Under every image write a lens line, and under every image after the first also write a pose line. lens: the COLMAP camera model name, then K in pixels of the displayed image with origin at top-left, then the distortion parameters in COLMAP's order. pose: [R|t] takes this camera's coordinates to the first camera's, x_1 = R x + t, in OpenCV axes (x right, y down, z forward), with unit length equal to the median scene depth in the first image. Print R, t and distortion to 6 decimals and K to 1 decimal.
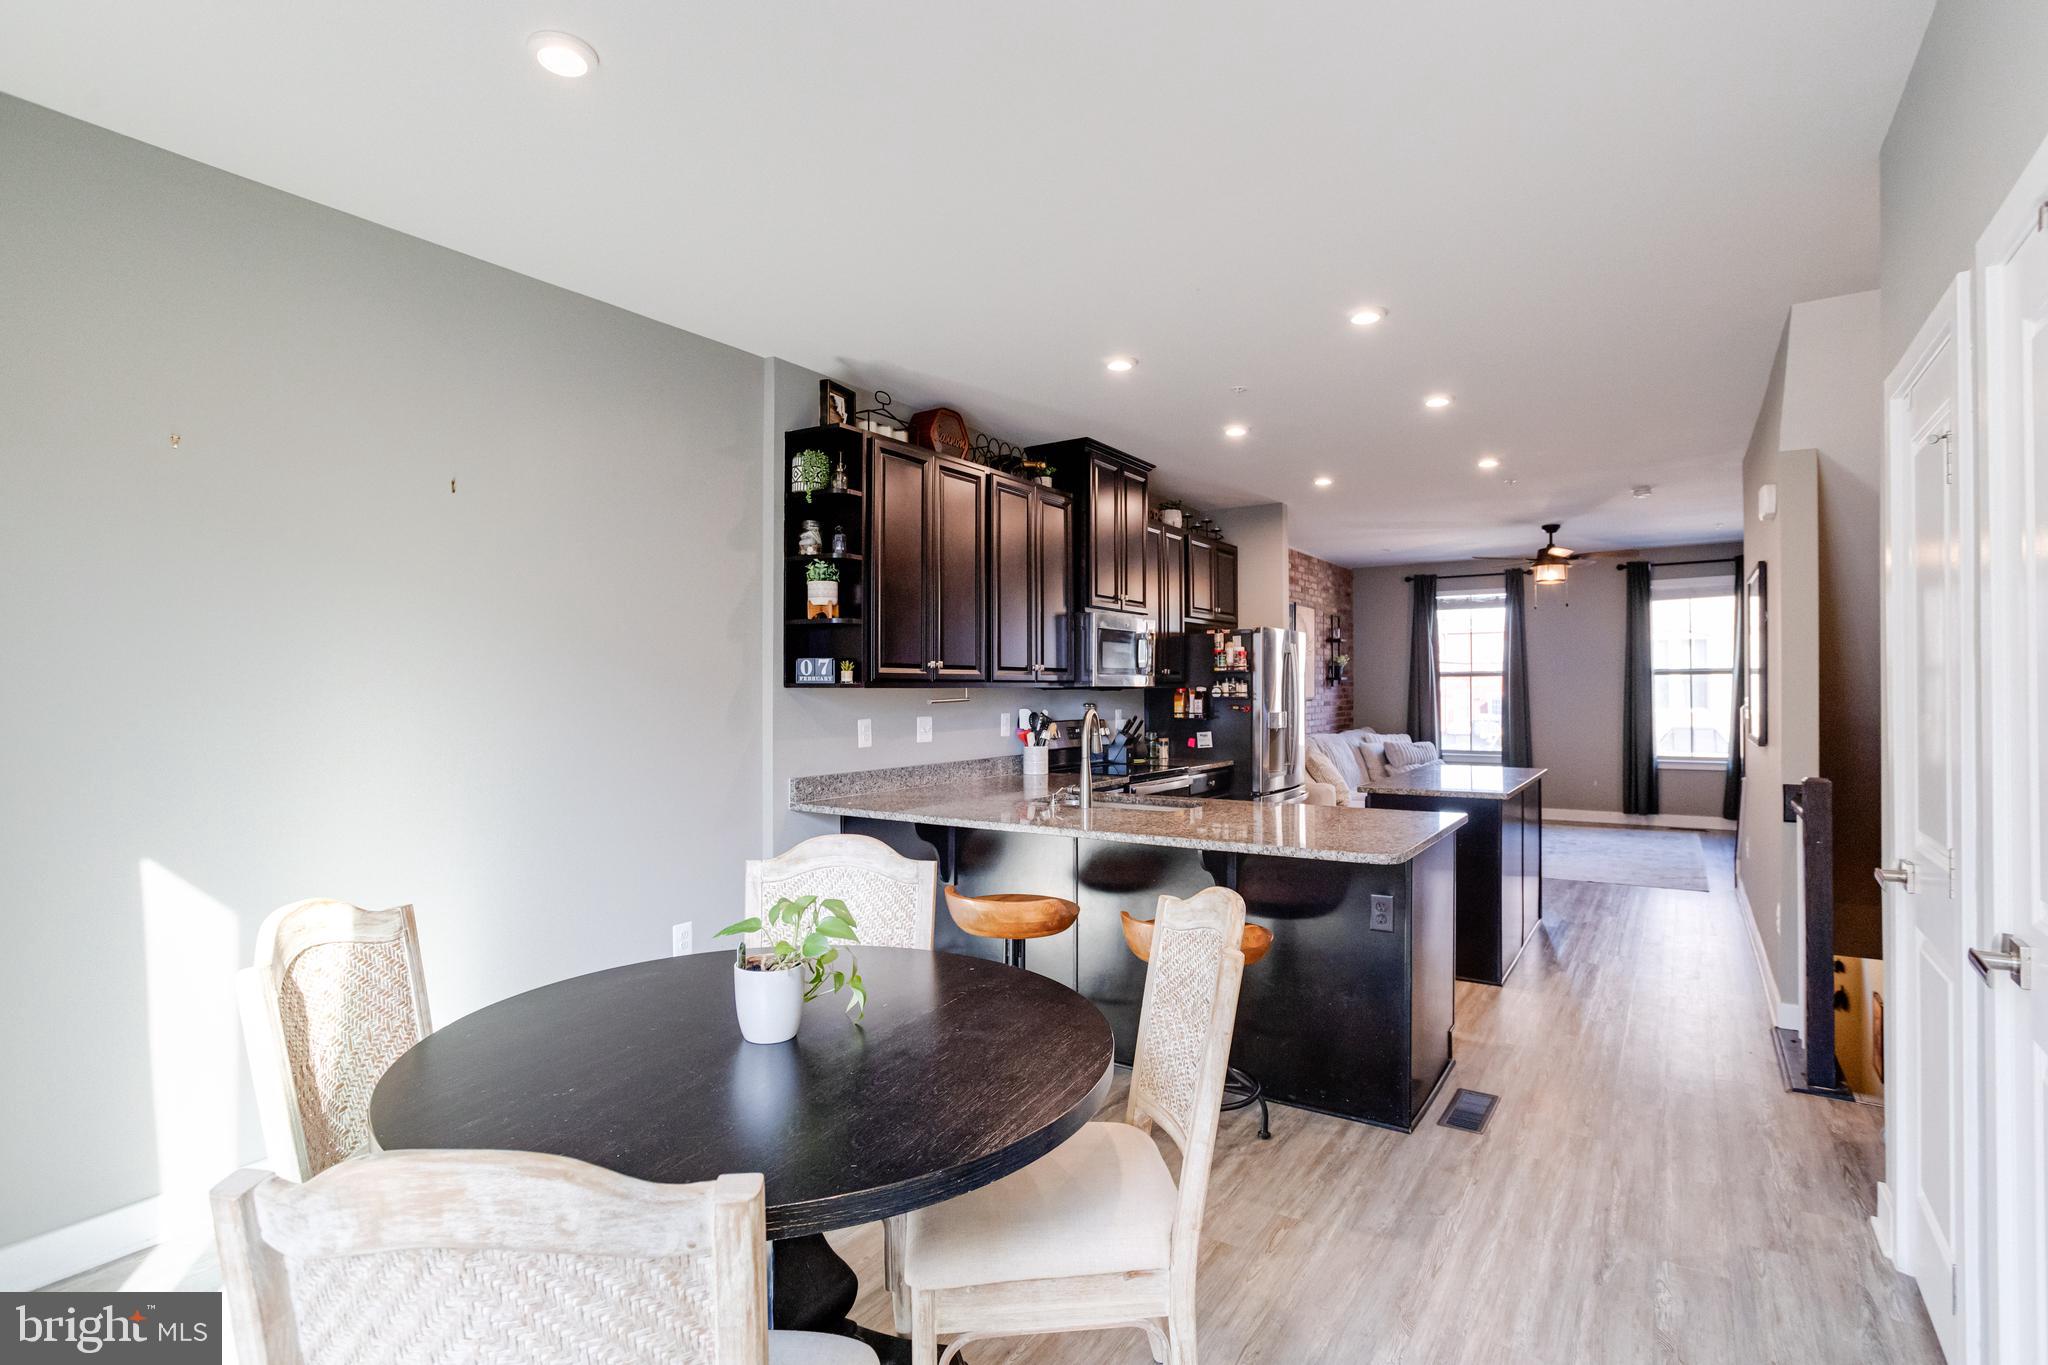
lens RADIAL K [[1024.0, 0, 1030.6], [0, 1024.0, 680.4], [0, 0, 1]] dist [-0.034382, 0.018338]
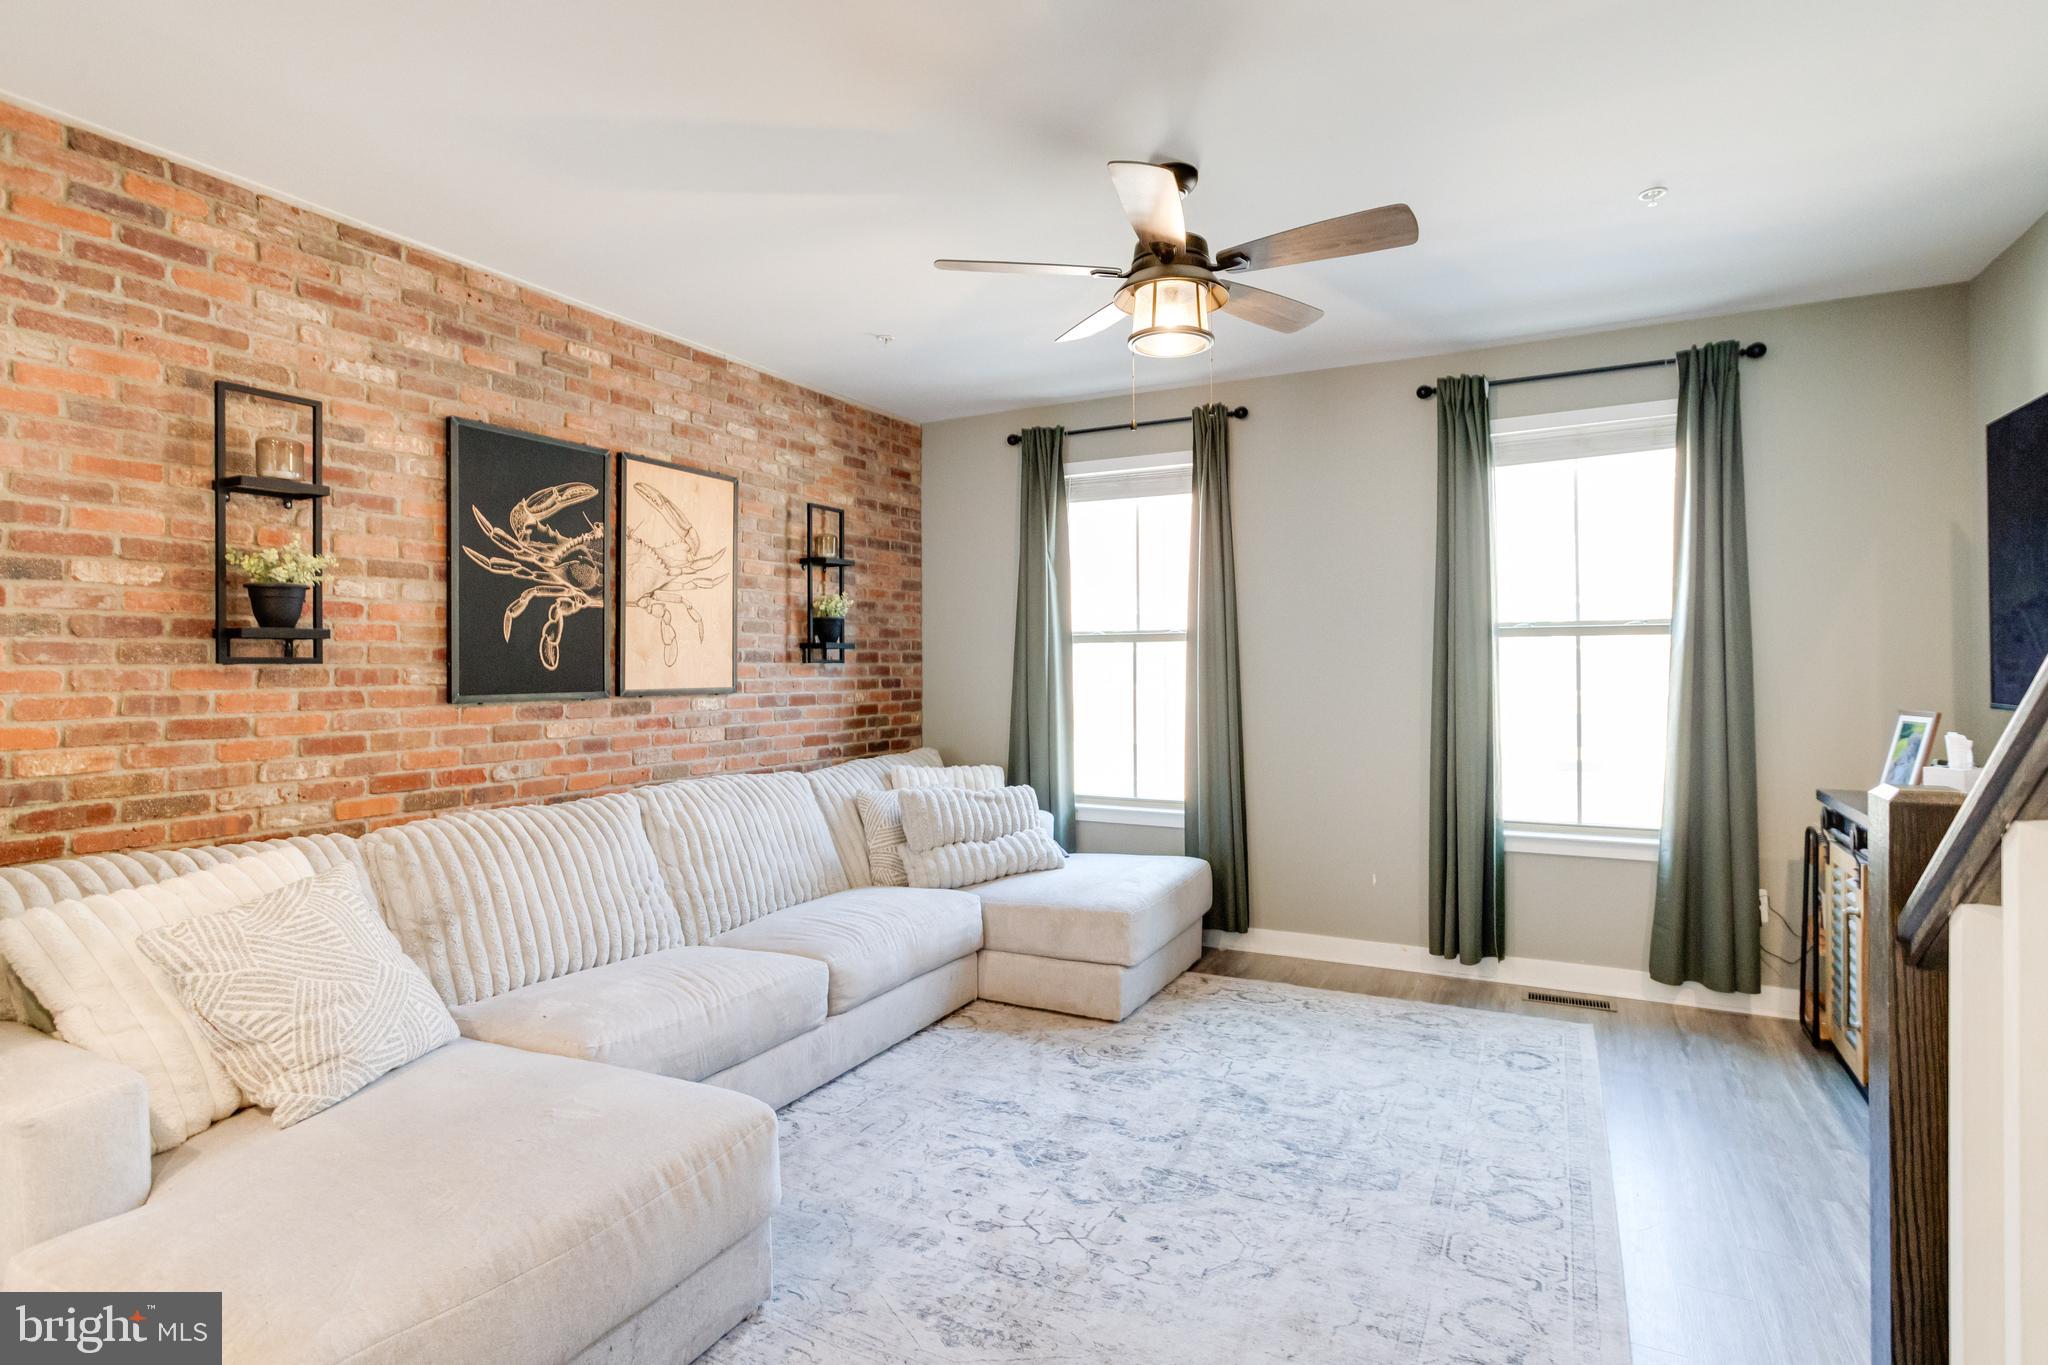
lens RADIAL K [[1024.0, 0, 1031.7], [0, 1024.0, 664.5], [0, 0, 1]] dist [-0.034382, 0.018338]
pose [[0.996873, 0.000644, 0.079021, 0.377675], [-0.001208, 0.999974, 0.007087, 0.003243], [-0.079015, -0.007160, 0.996848, 0.574770]]
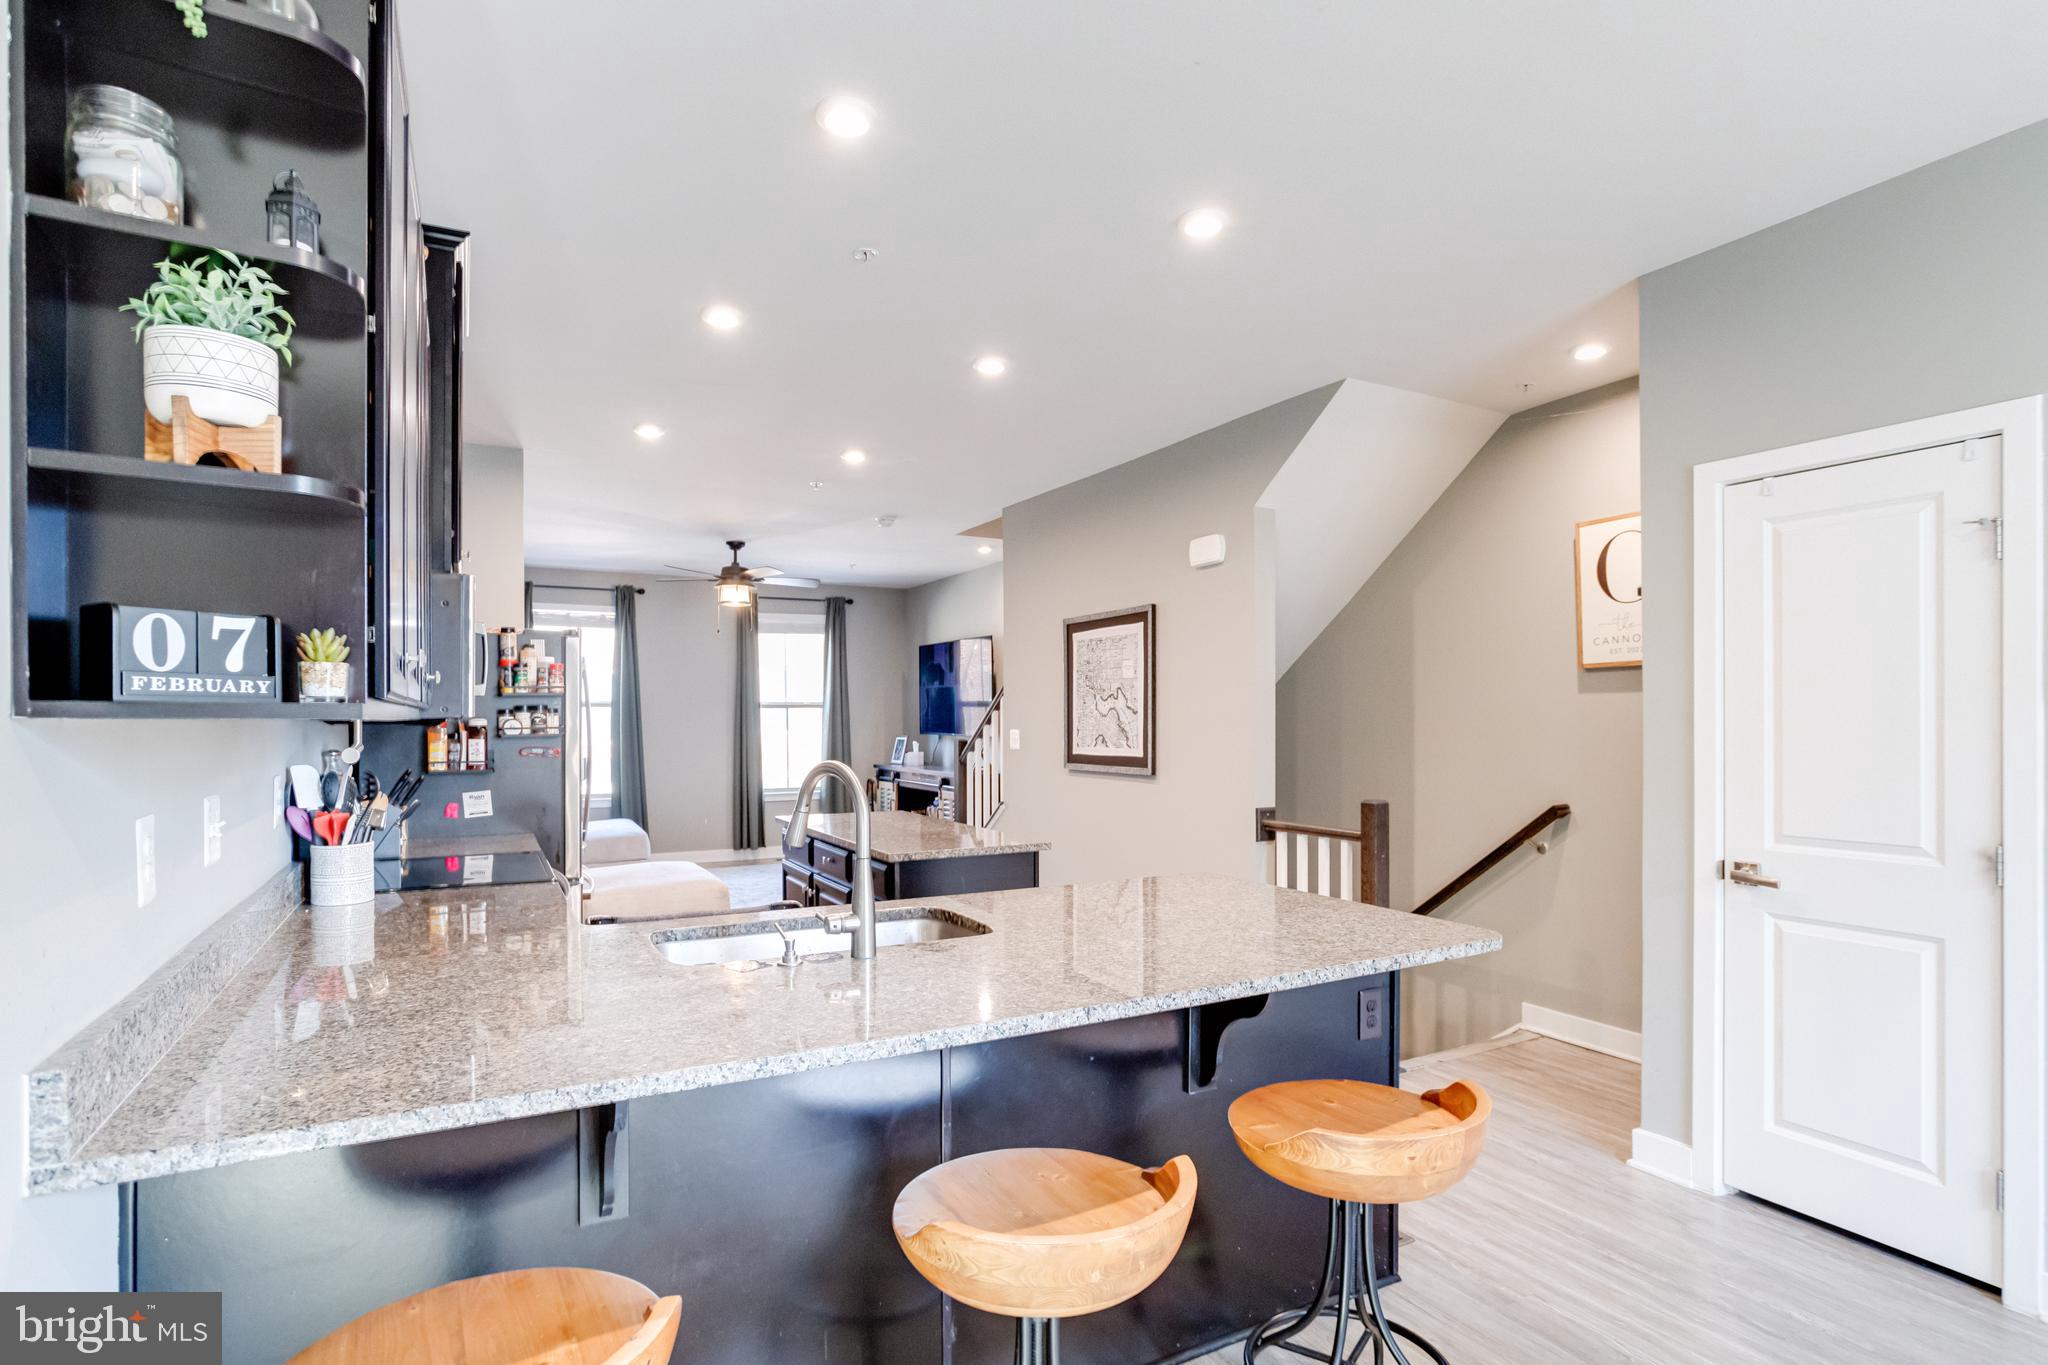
lens RADIAL K [[1024.0, 0, 1048.1], [0, 1024.0, 737.2], [0, 0, 1]] dist [-0.034382, 0.018338]
pose [[0.464199, -0.012681, 0.885640, -0.143365], [-0.007621, 0.999803, 0.018310, 0.002472], [-0.885698, -0.015249, 0.464011, 0.277724]]
